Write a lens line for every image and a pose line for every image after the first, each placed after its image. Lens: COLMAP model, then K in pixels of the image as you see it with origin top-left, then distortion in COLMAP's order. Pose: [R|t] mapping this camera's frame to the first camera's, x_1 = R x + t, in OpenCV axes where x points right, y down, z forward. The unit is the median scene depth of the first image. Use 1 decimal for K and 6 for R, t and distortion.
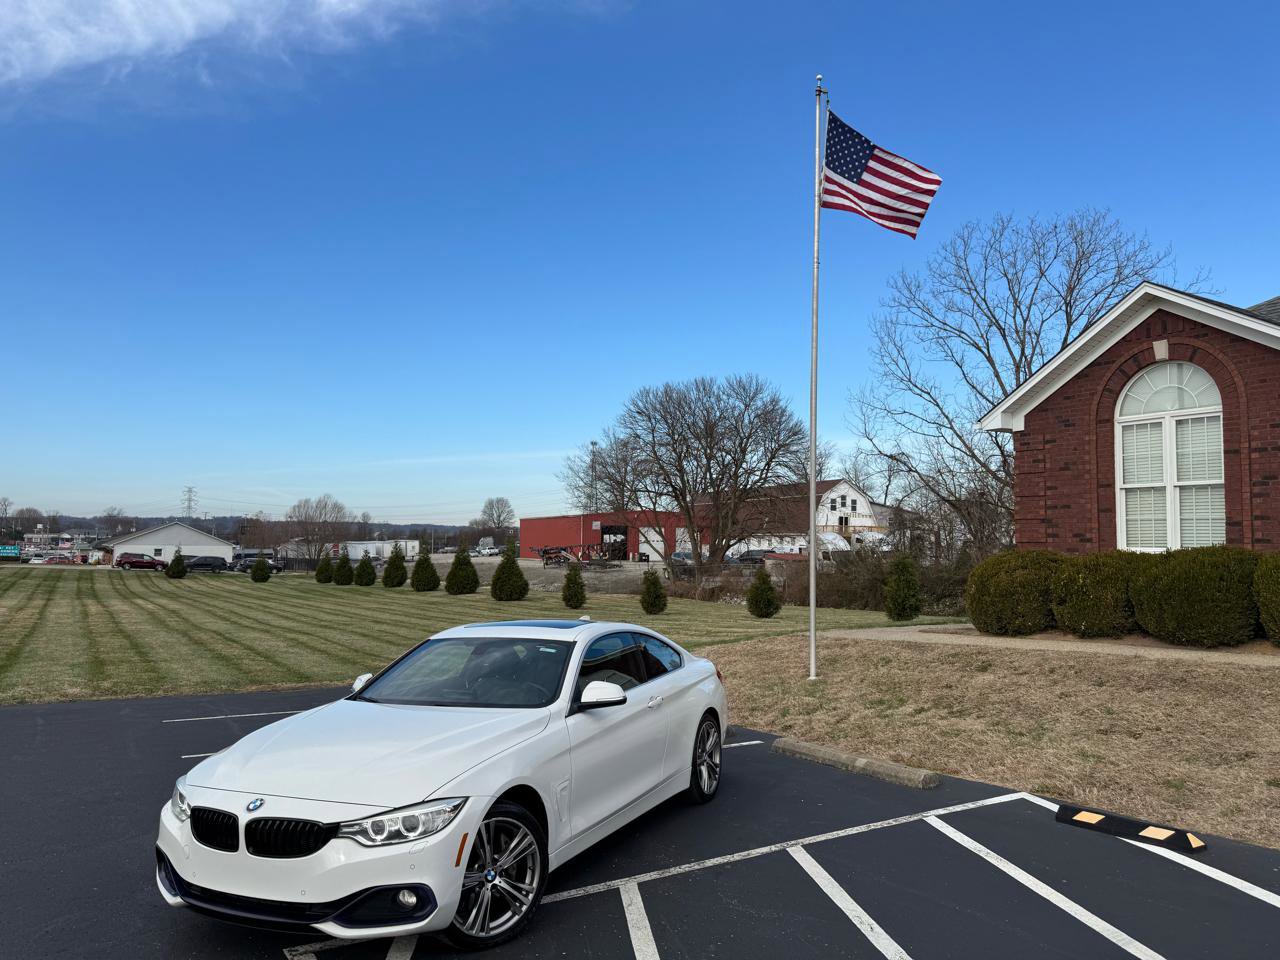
lens RADIAL K [[898.4, 0, 636.1], [0, 898.4, 491.0], [0, 0, 1]] dist [0.111647, -0.150342]
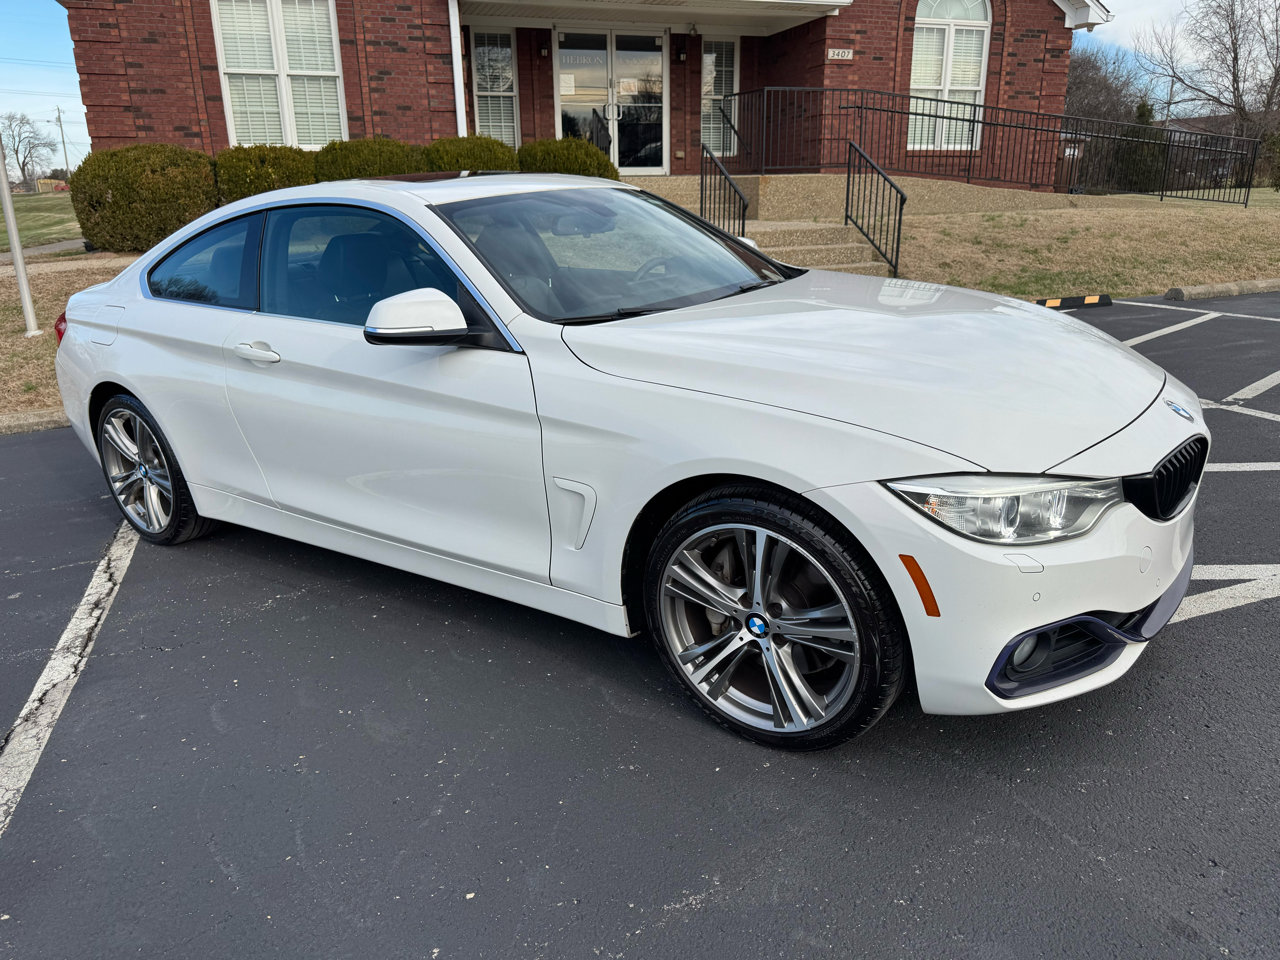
lens RADIAL K [[913.5, 0, 640.2], [0, 913.5, 479.1], [0, 0, 1]] dist [0.038370, -0.041061]
pose [[0.208383, -0.302110, 0.930218, -0.105825], [-0.037242, 0.947957, 0.316214, 0.023017], [-0.977338, -0.100537, 0.186287, 0.126951]]
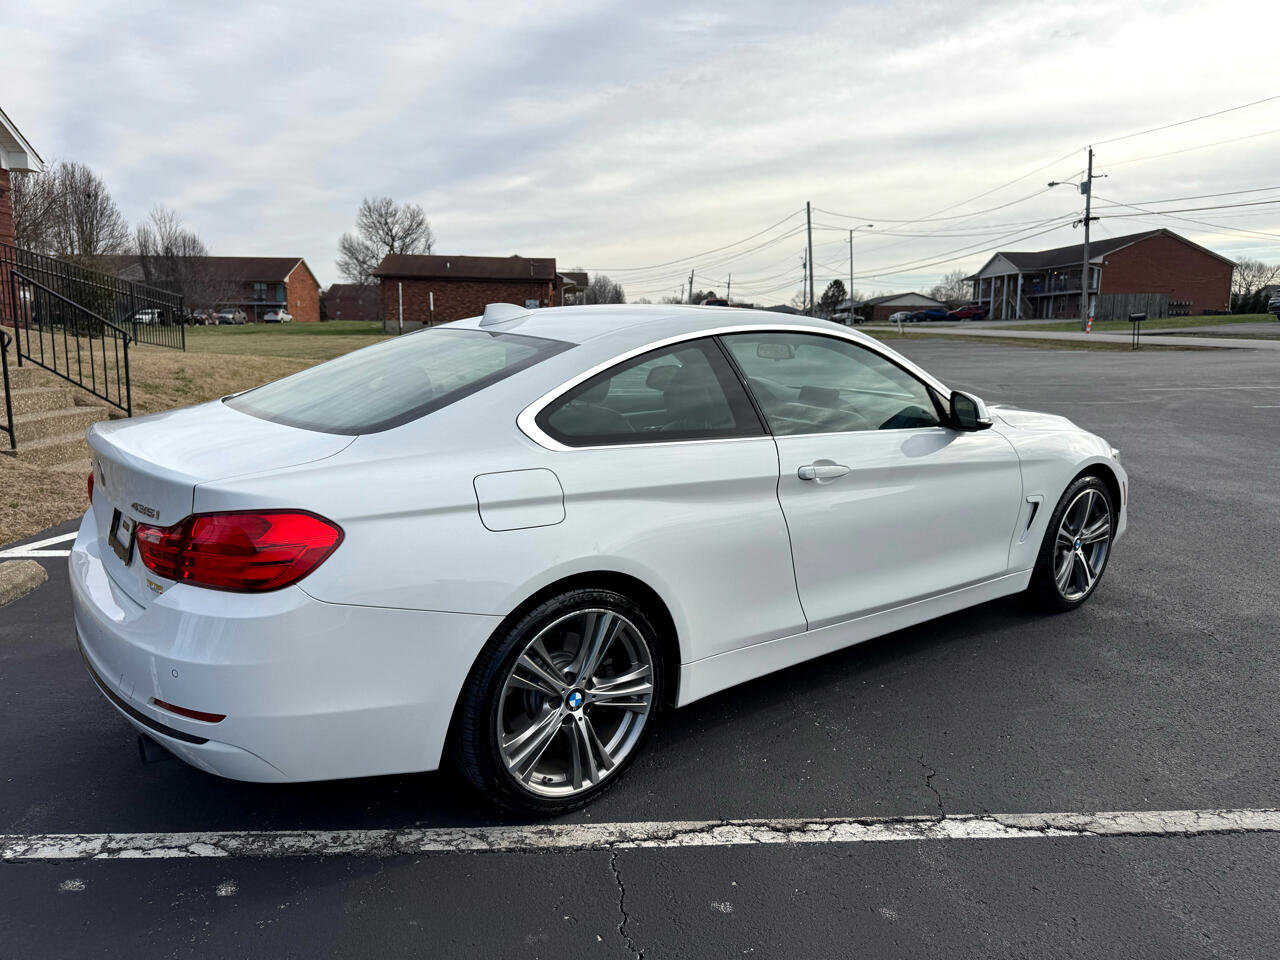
lens RADIAL K [[930.1, 0, 644.9], [0, 930.1, 435.4], [0, 0, 1]] dist [0.032692, -0.043798]
pose [[-0.881174, -0.067352, 0.467970, -0.061573], [-0.047341, 0.997396, 0.054409, 0.031860], [-0.470416, 0.025790, -0.882068, 0.249609]]
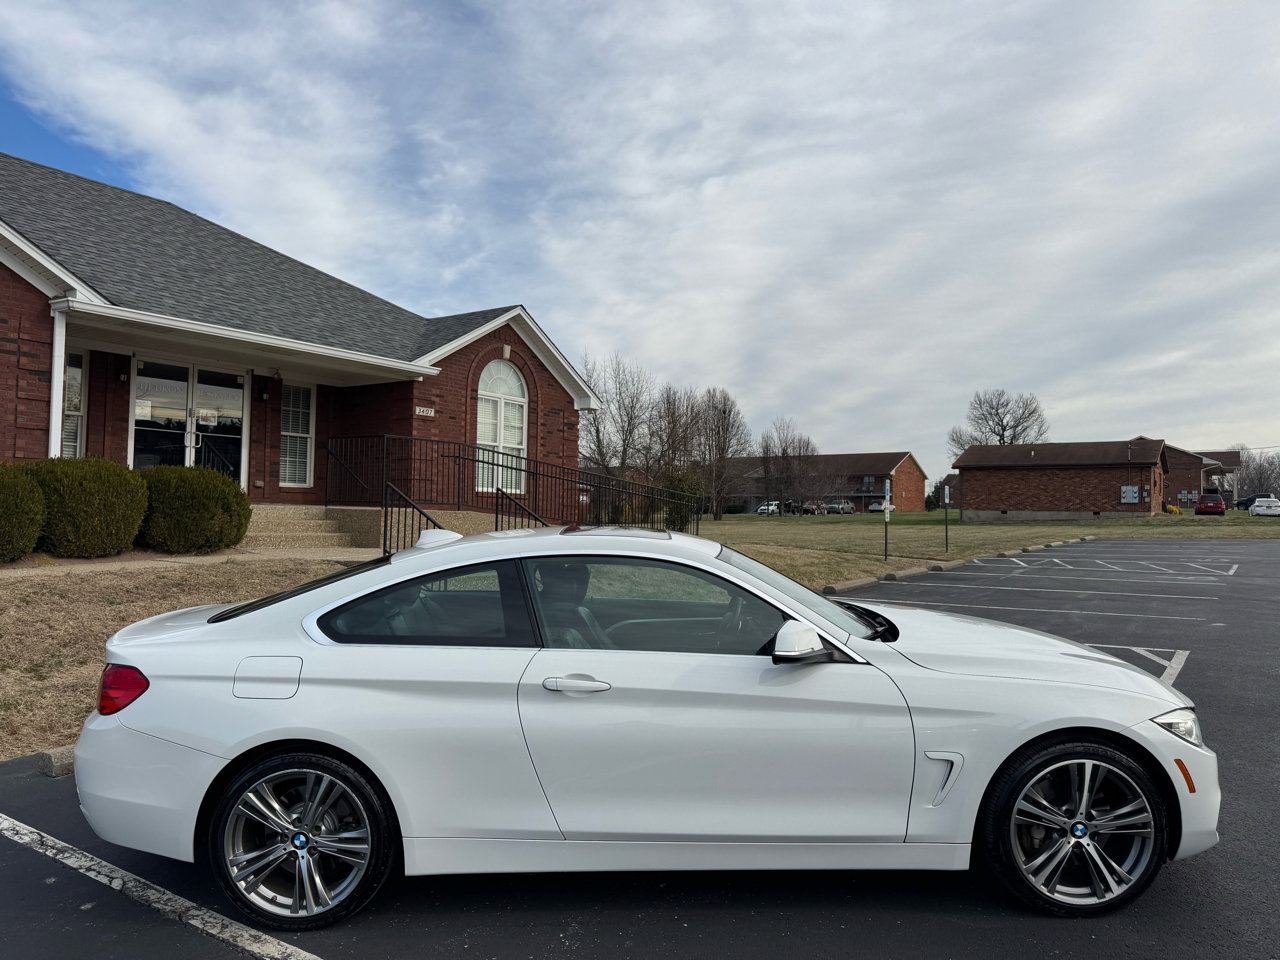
lens RADIAL K [[898.6, 0, 643.2], [0, 898.6, 479.9], [0, 0, 1]] dist [0.063157, -0.073211]
pose [[-0.408850, 0.023876, 0.912289, -0.117208], [-0.072053, 0.995693, -0.058350, 0.023955], [-0.909753, -0.089590, -0.405369, 0.202857]]
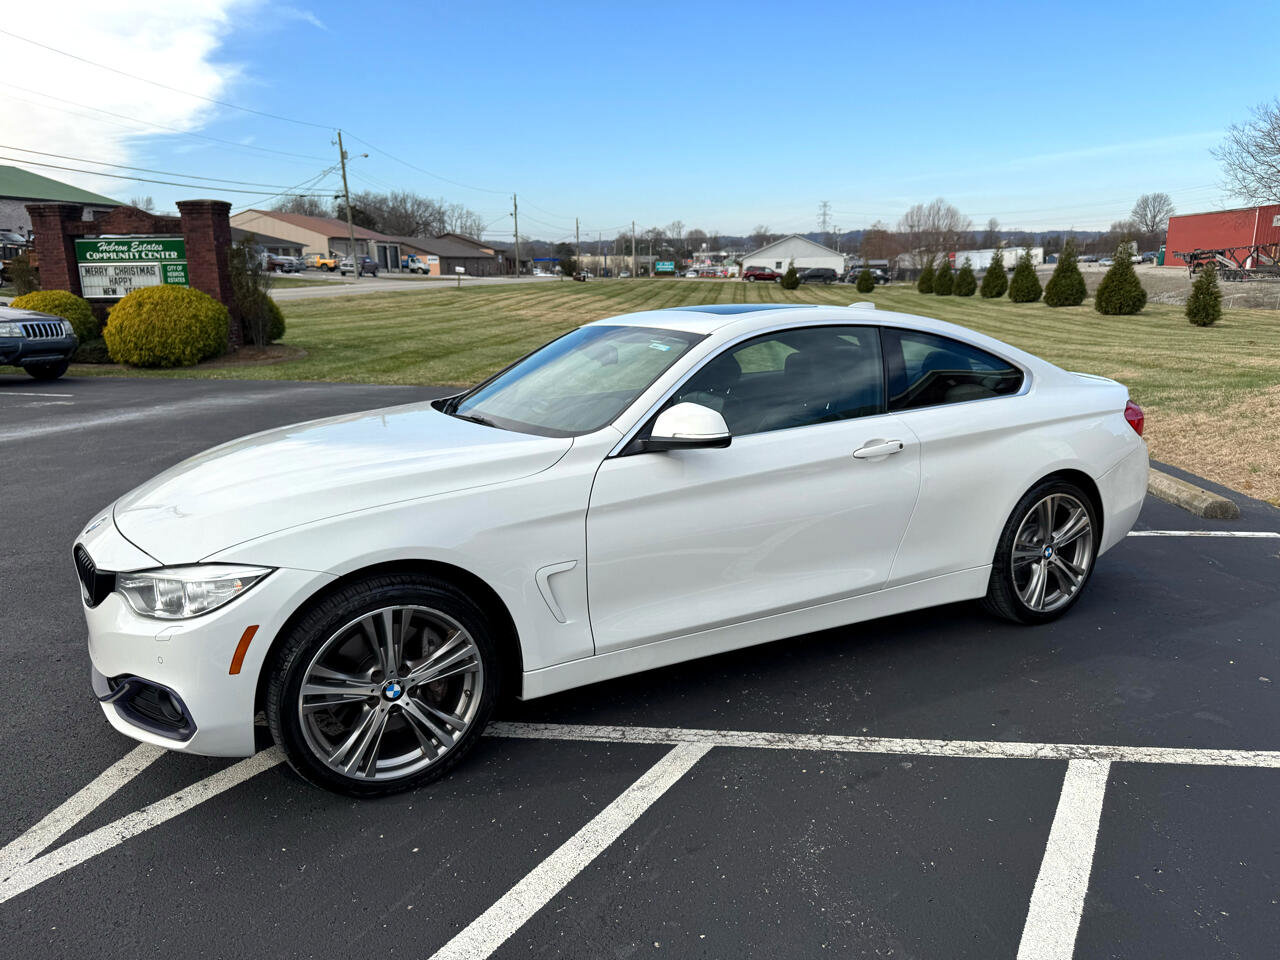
lens RADIAL K [[900.8, 0, 644.9], [0, 900.8, 480.8], [0, 0, 1]] dist [0.104032, -0.157873]
pose [[0.795592, 0.126386, -0.592503, 0.037889], [0.053891, 0.959357, 0.277002, 0.014144], [0.603431, -0.252311, 0.756446, 0.076921]]
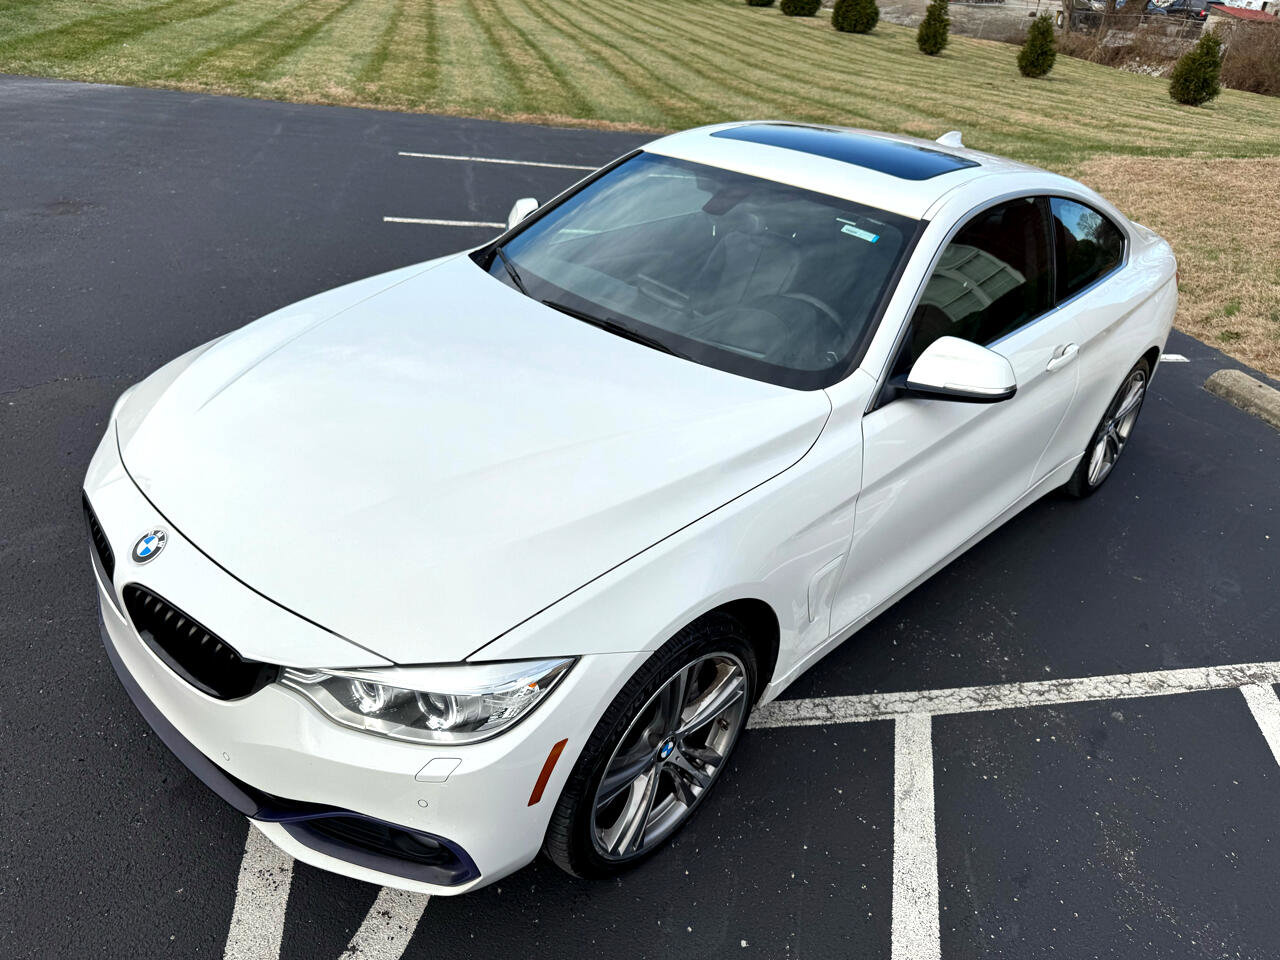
lens RADIAL K [[907.3, 0, 639.7], [0, 907.3, 478.3], [0, 0, 1]] dist [0.027779, -0.027663]
pose [[0.933835, 0.251444, -0.254418, -0.007881], [-0.069523, 0.825270, 0.560443, 0.004083], [0.350883, -0.505674, 0.788147, 0.078614]]
